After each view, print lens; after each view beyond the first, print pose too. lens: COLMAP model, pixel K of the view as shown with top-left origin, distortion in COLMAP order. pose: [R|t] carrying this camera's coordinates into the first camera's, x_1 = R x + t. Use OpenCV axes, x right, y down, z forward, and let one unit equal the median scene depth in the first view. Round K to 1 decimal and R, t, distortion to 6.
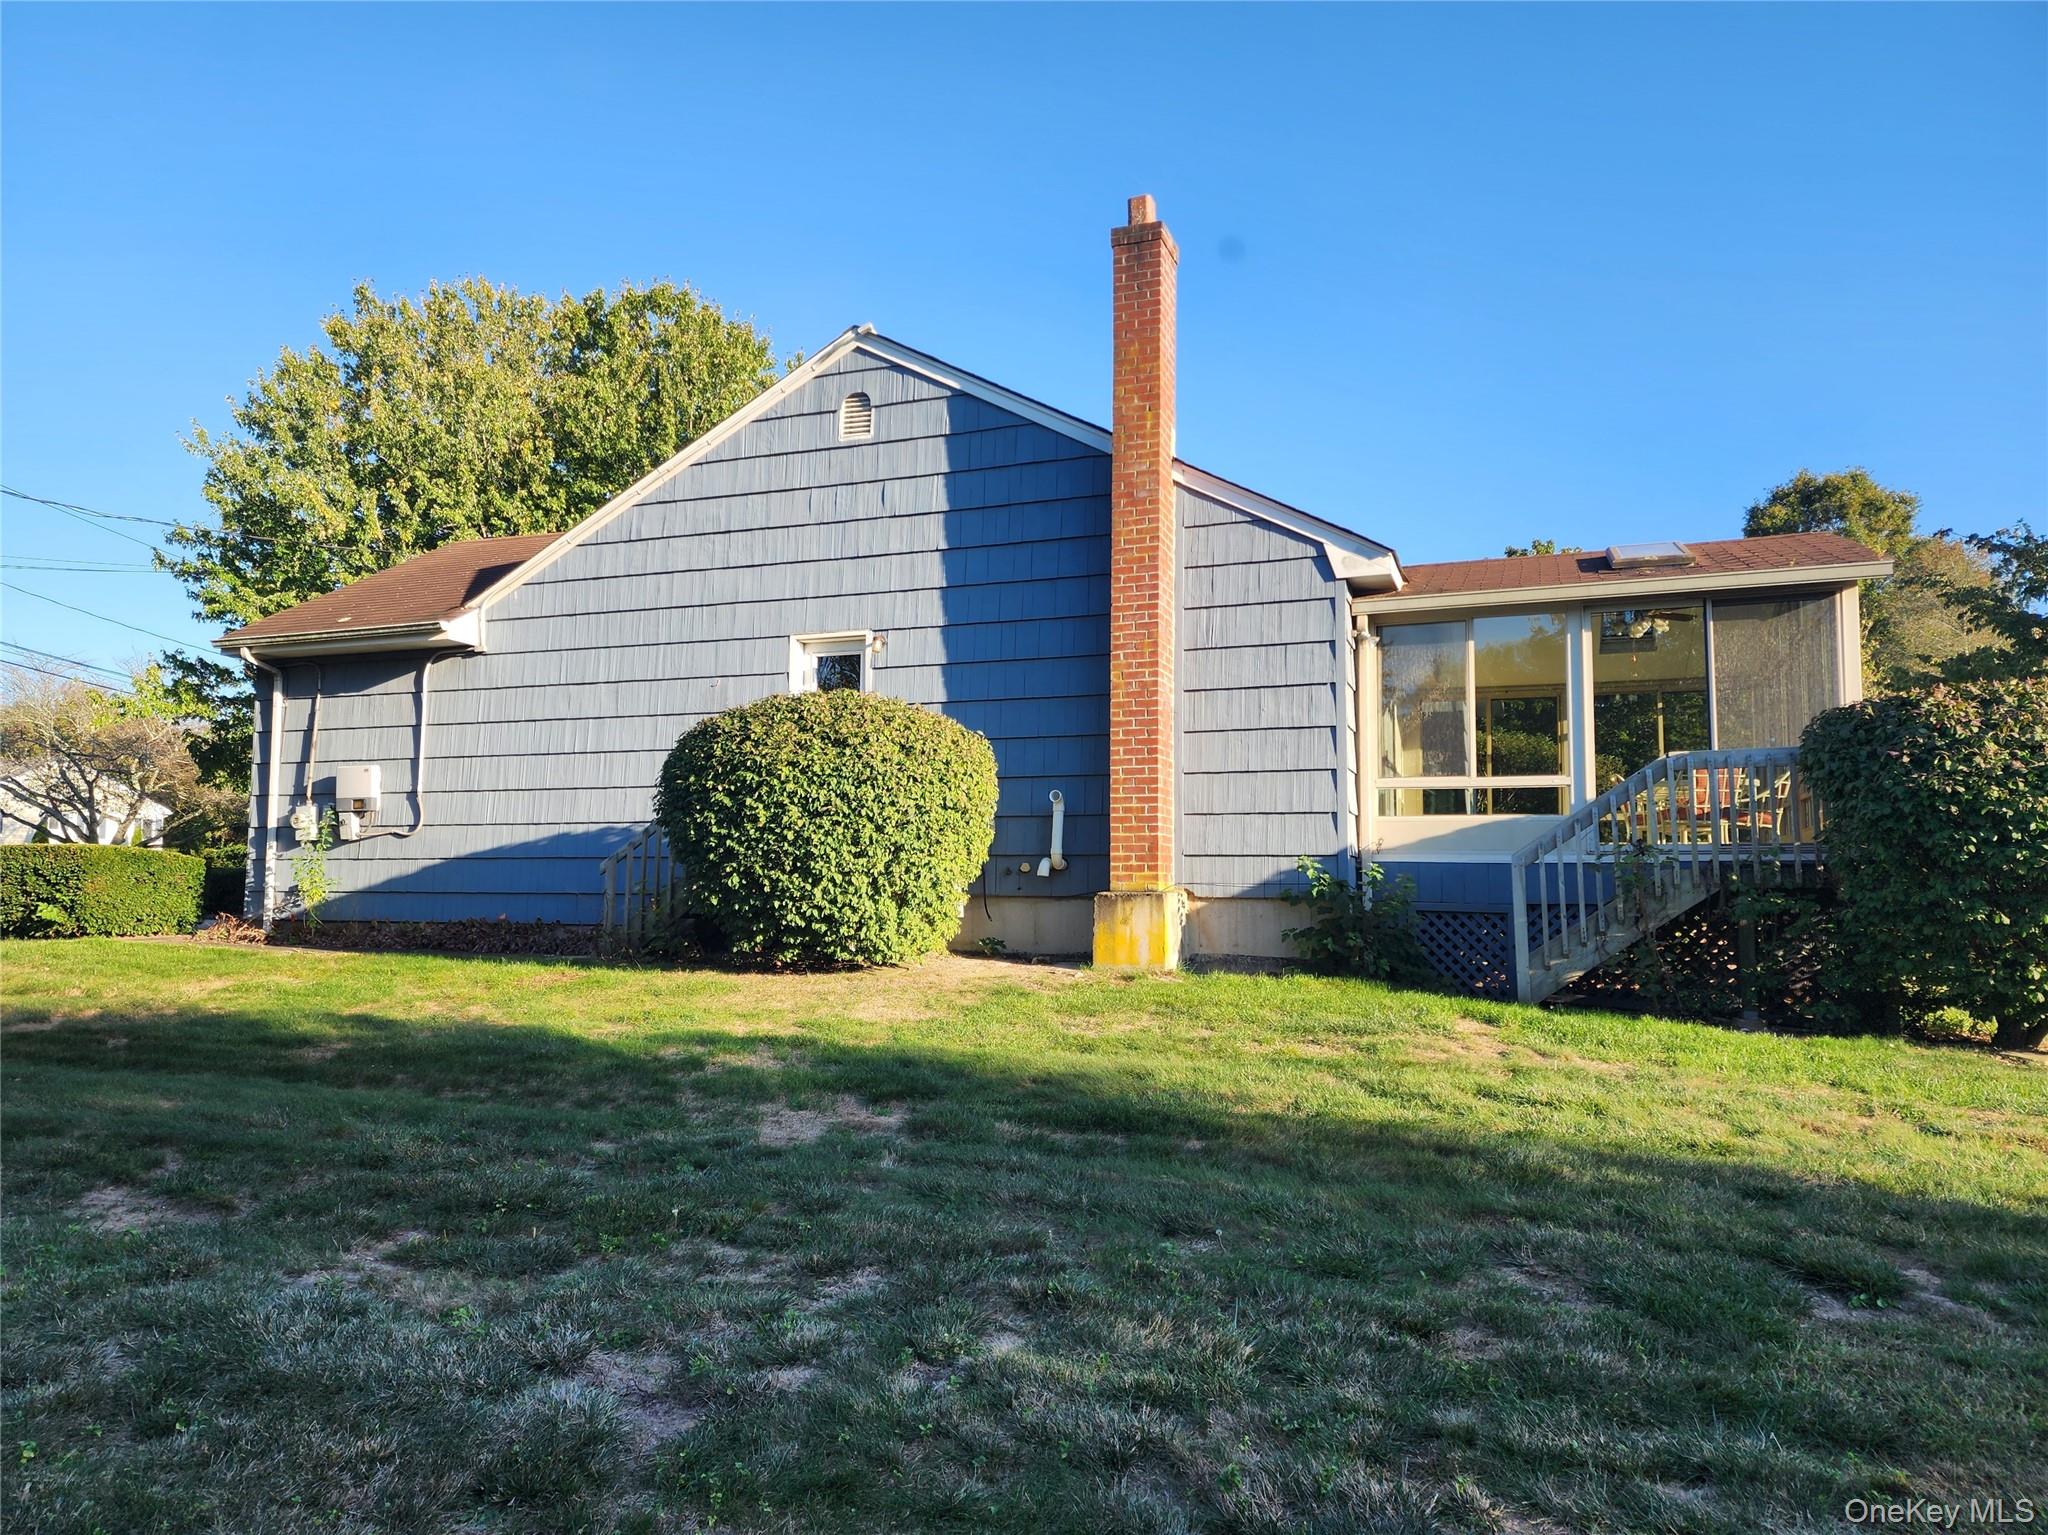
lens RADIAL K [[1426.1, 0, 1024.0], [0, 1426.1, 767.5], [0, 0, 1]] dist [0.058055, -0.000463]
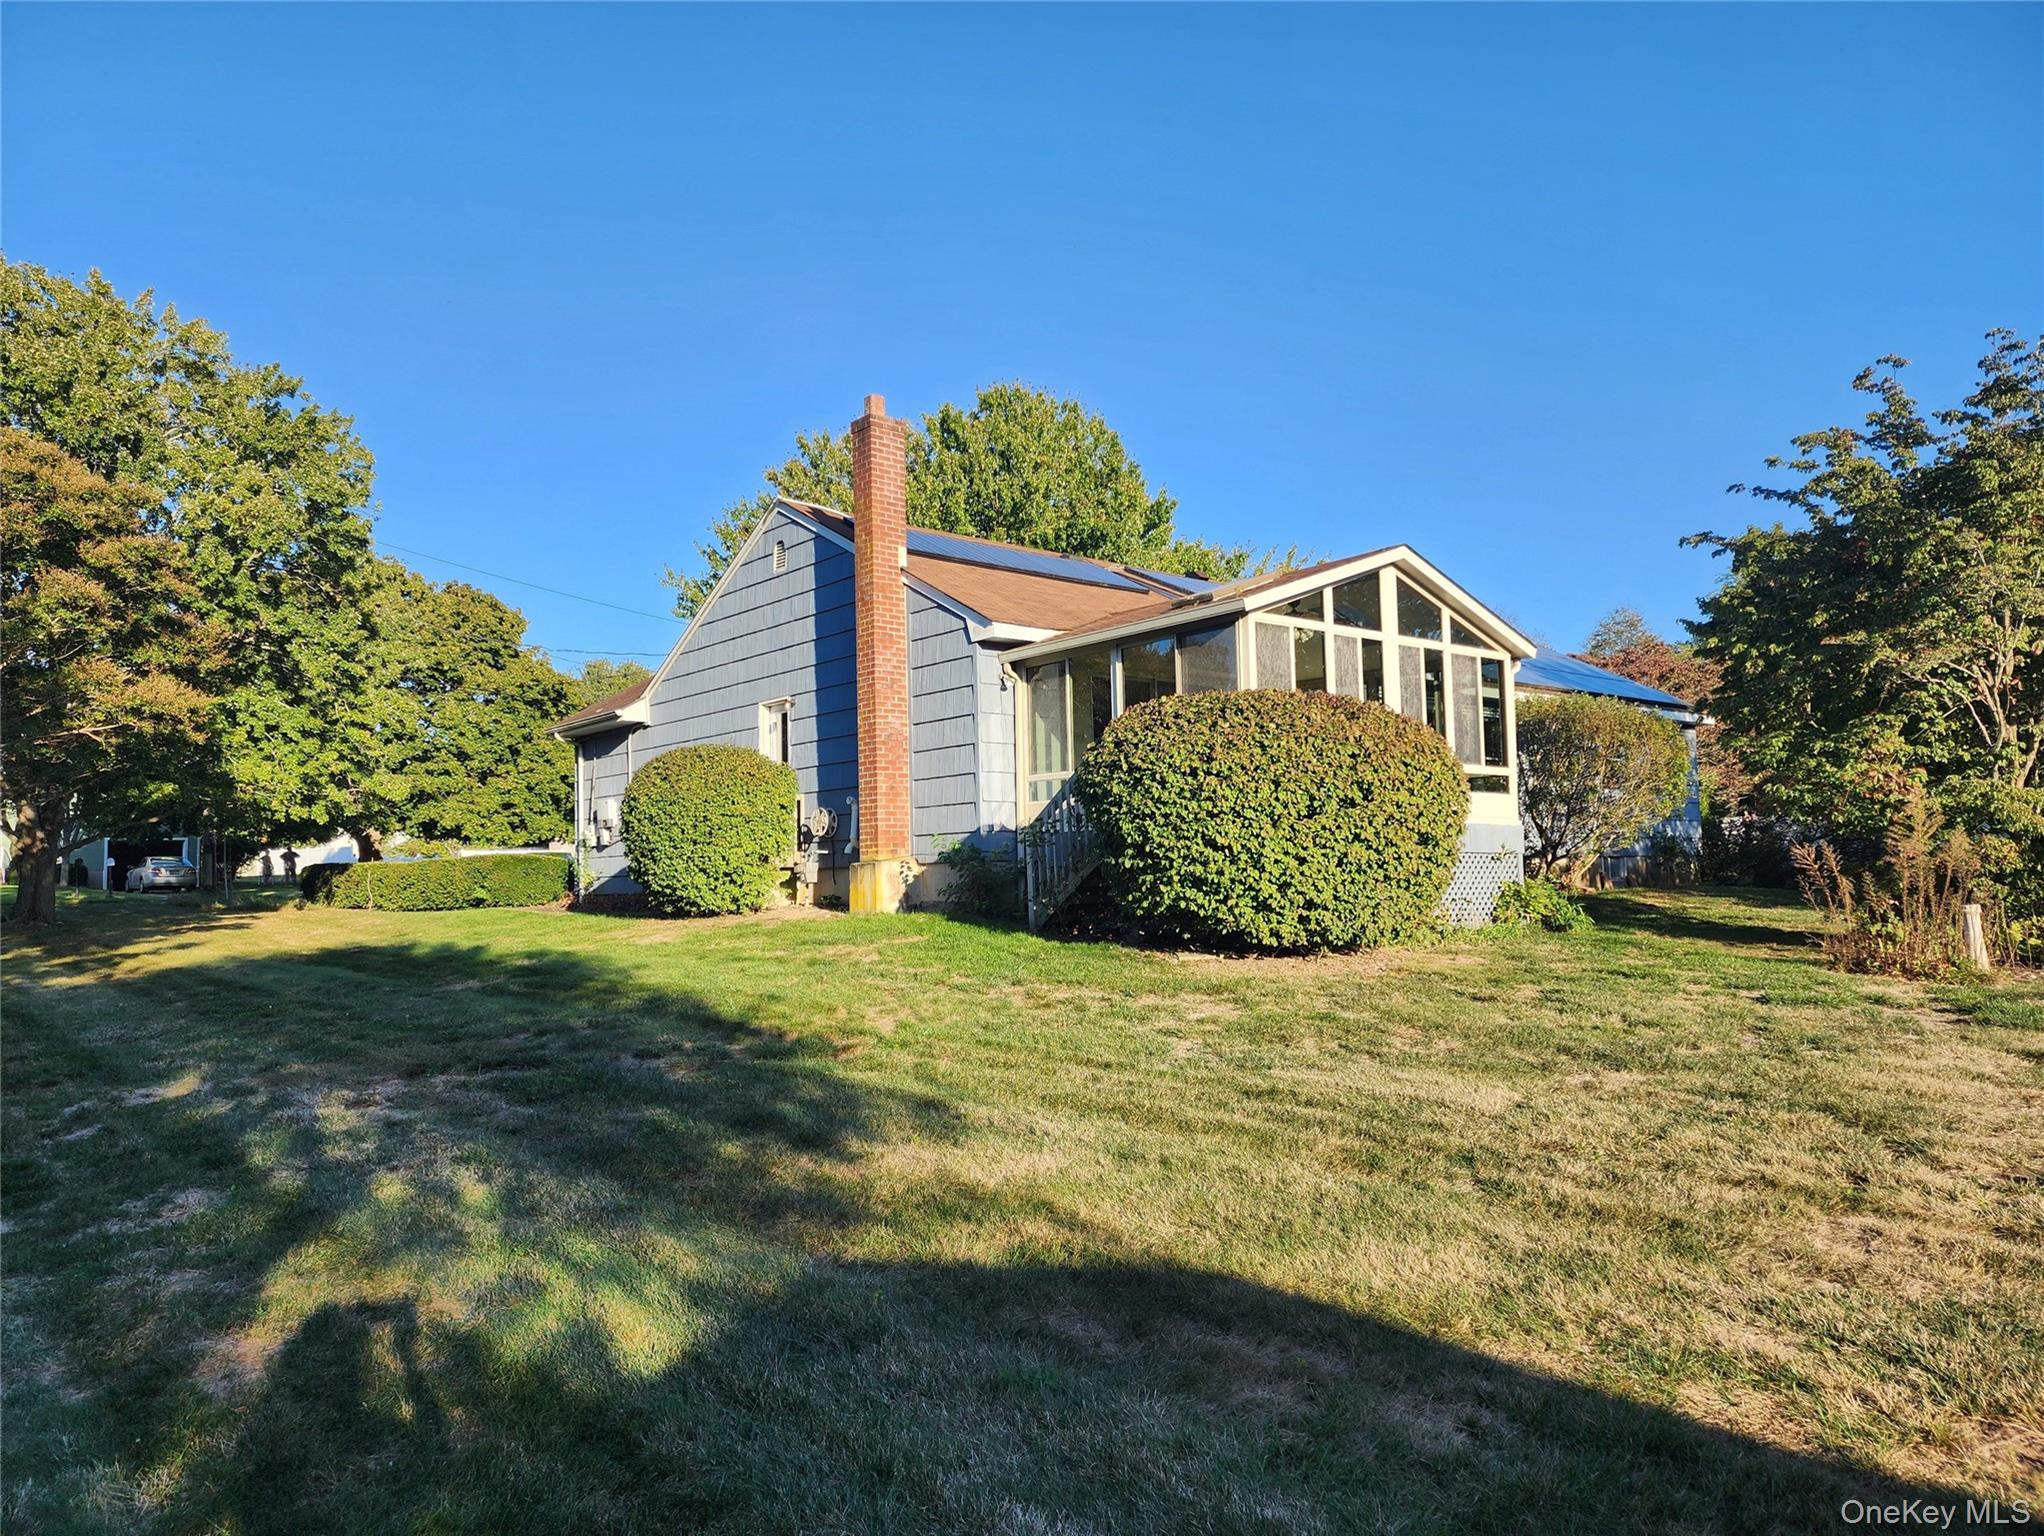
lens RADIAL K [[1364.5, 0, 1022.0], [0, 1364.5, 768.0], [0, 0, 1]] dist [0.000488, 0.000018]
pose [[0.889738, -0.071576, -0.450825, 0.778576], [0.080336, 0.996768, 0.000297, -0.000152], [0.449346, -0.036482, 0.892612, -0.196335]]
